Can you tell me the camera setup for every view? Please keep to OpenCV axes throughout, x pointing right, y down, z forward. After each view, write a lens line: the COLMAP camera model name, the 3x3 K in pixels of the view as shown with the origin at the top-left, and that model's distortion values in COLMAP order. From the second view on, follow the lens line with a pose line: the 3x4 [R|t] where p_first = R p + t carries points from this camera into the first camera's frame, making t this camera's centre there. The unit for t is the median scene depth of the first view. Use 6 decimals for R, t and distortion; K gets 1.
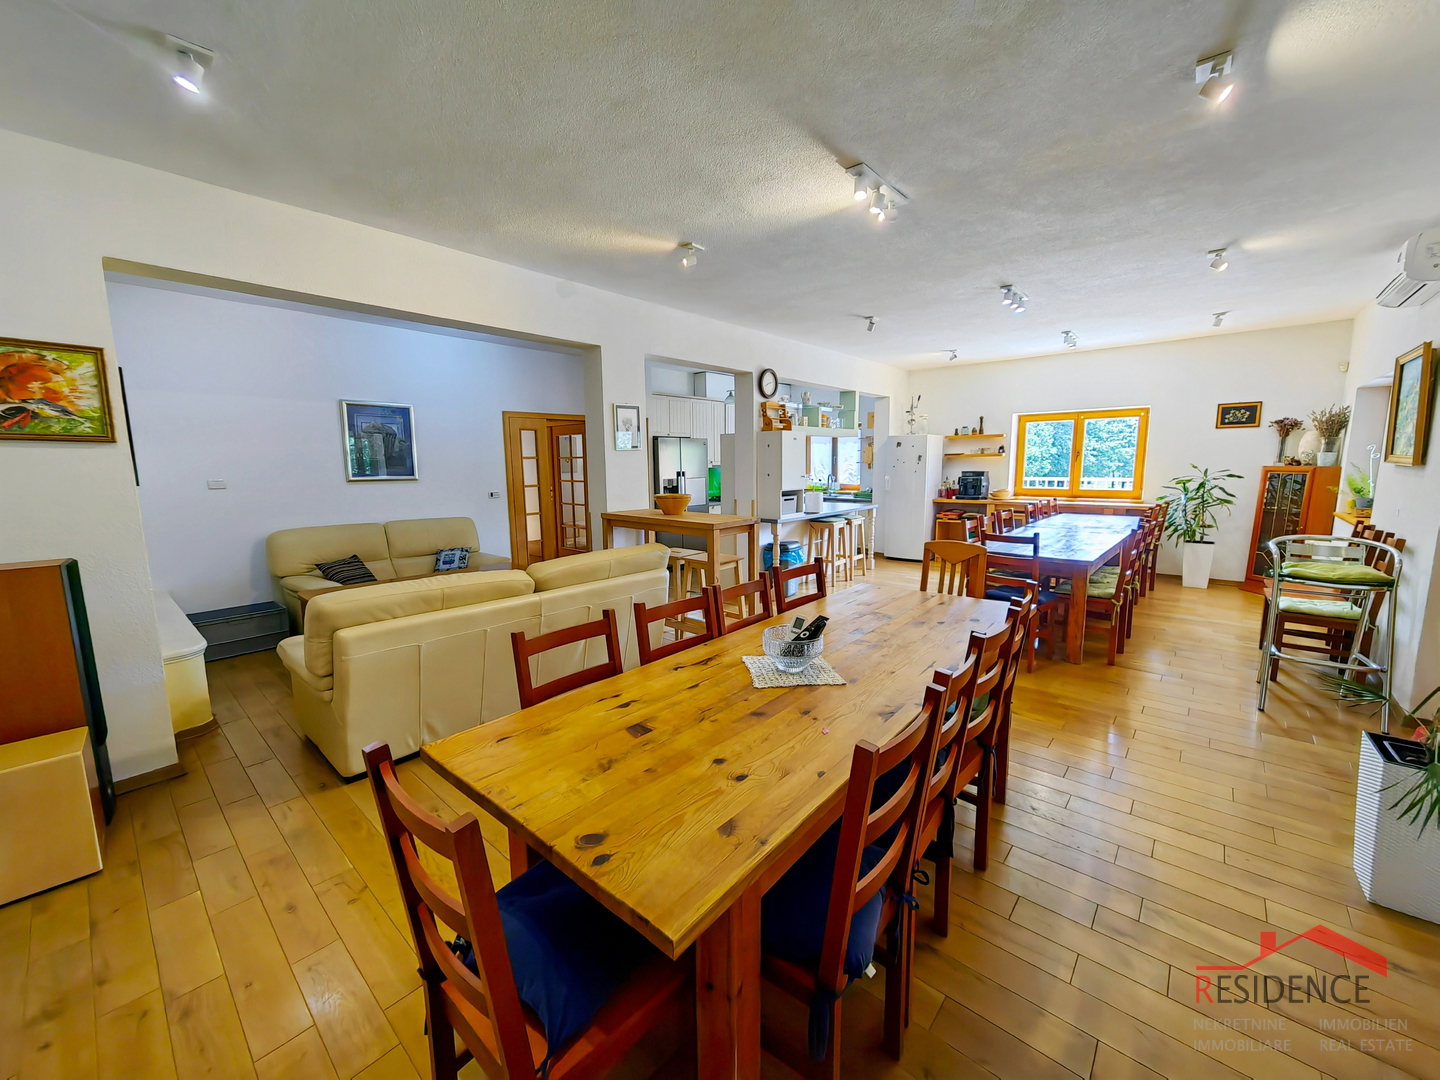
lens RADIAL K [[558.4, 0, 722.3], [0, 558.4, 538.3], [0, 0, 1]] dist [0.002597, 0.000499]
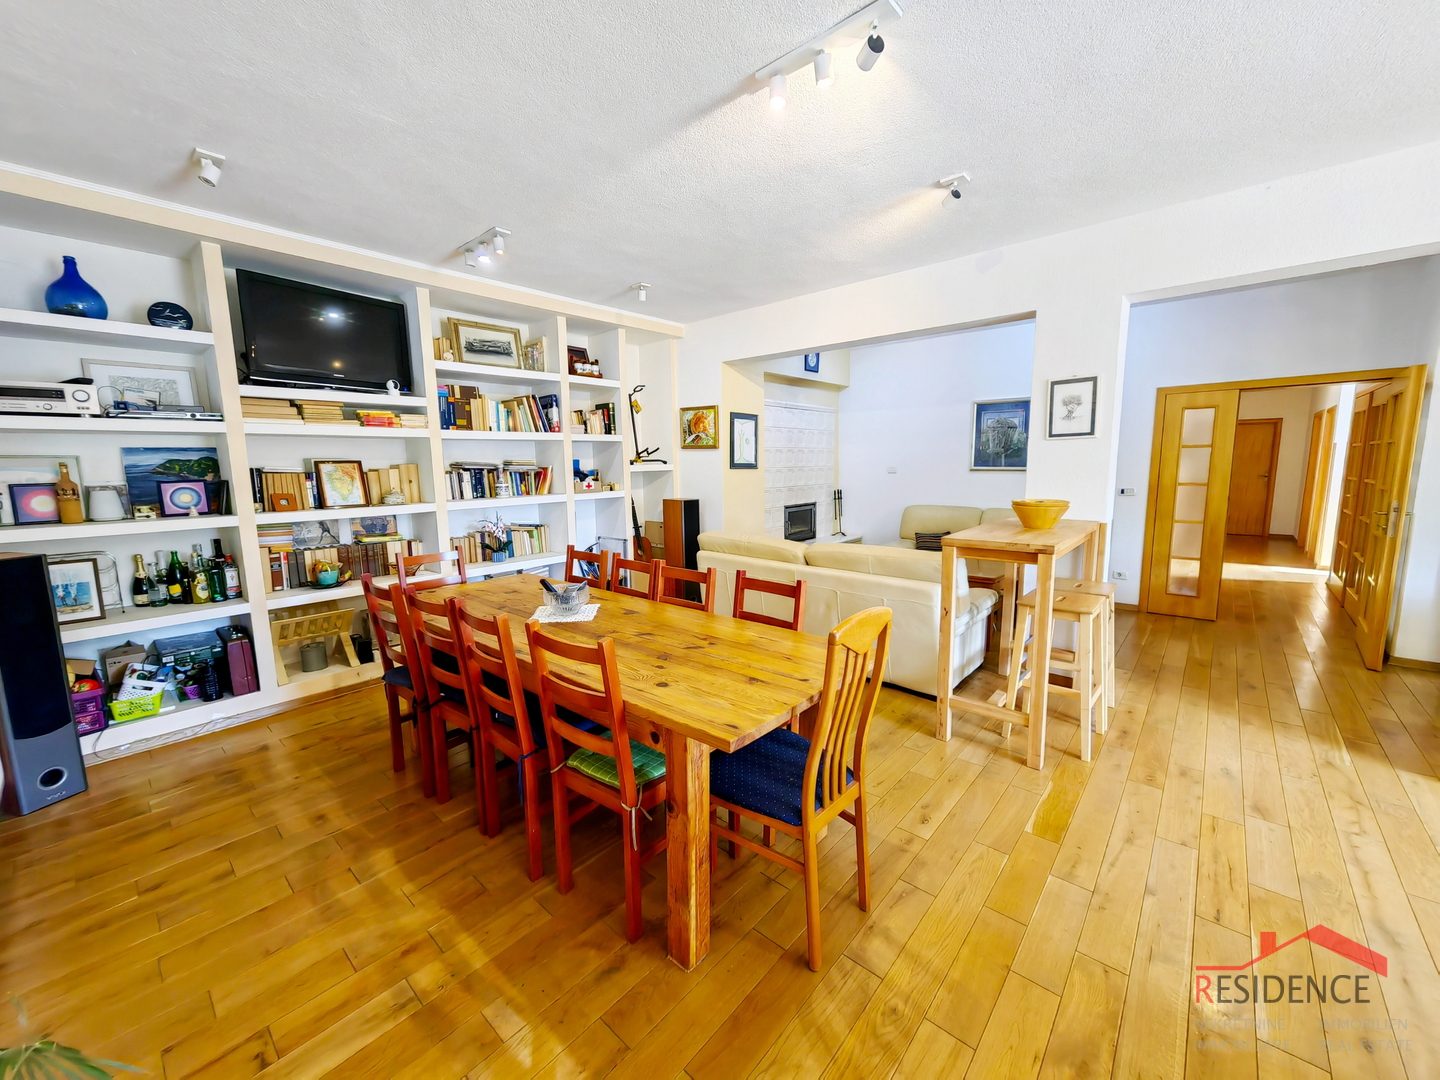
lens RADIAL K [[558.4, 0, 720.9], [0, 558.4, 539.3], [0, 0, 1]] dist [0.002597, 0.000499]
pose [[-0.015656, 0.150350, -0.988509, 0.531995], [-0.124323, 0.980665, 0.151126, -0.072117], [0.992118, 0.125260, 0.003338, 0.494705]]
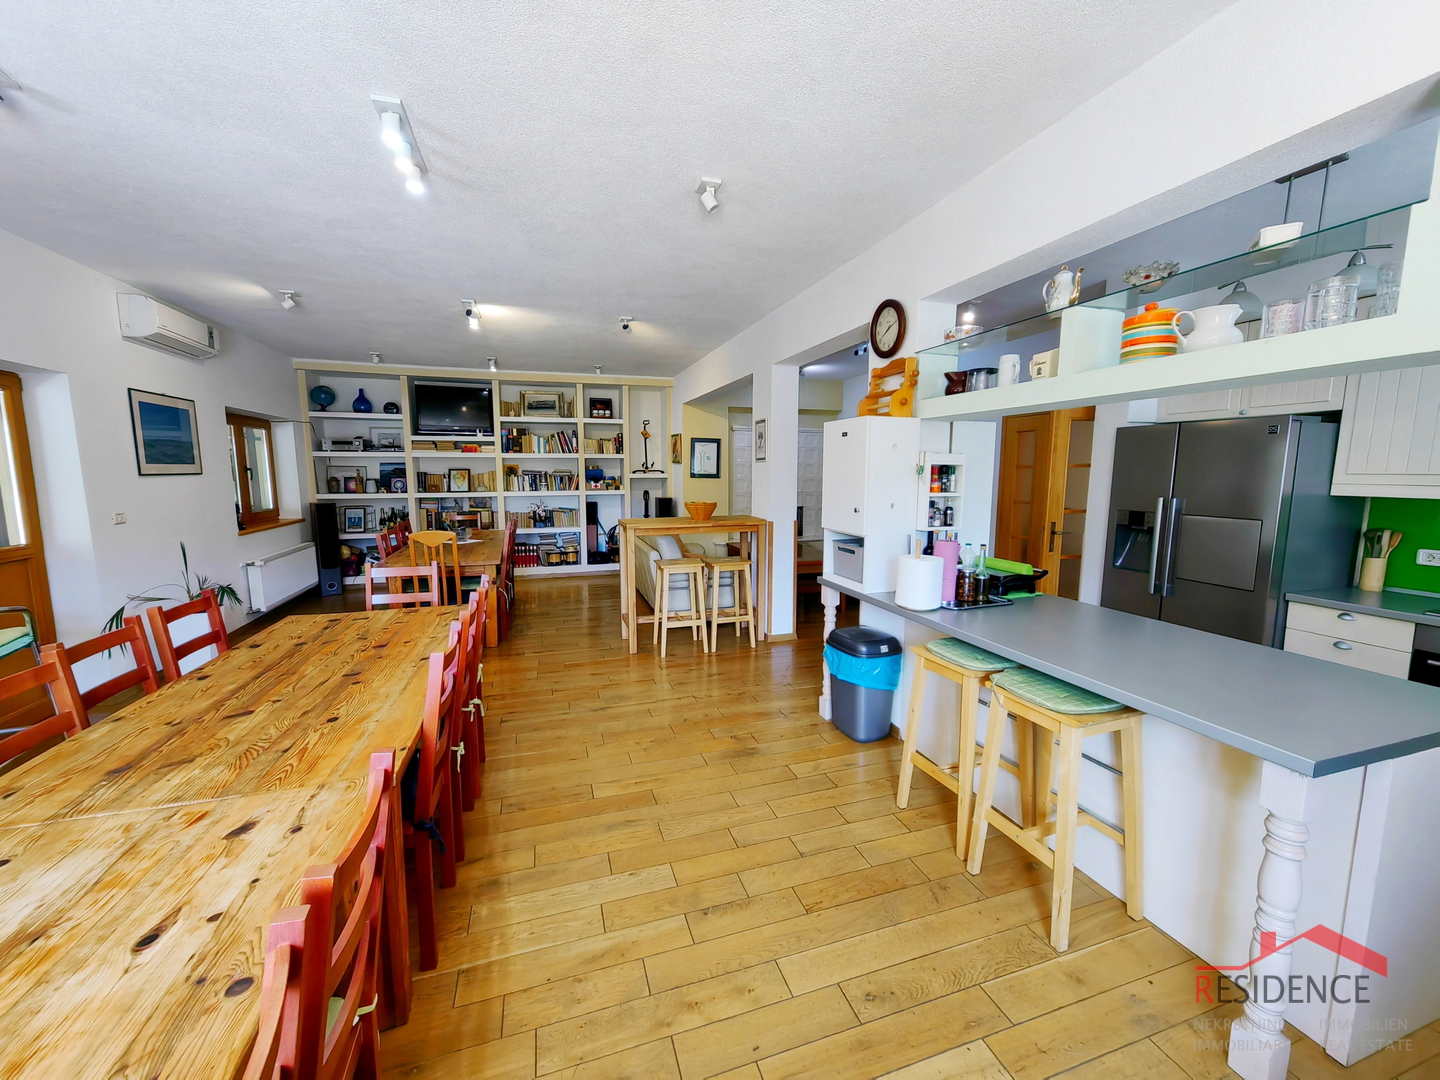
lens RADIAL K [[558.4, 0, 718.7], [0, 558.4, 537.3], [0, 0, 1]] dist [0.002597, 0.000499]
pose [[-0.524264, 0.115605, -0.843672, 0.719531], [-0.112980, 0.972541, 0.203470, -0.209911], [0.844028, 0.201990, -0.496807, 1.384983]]
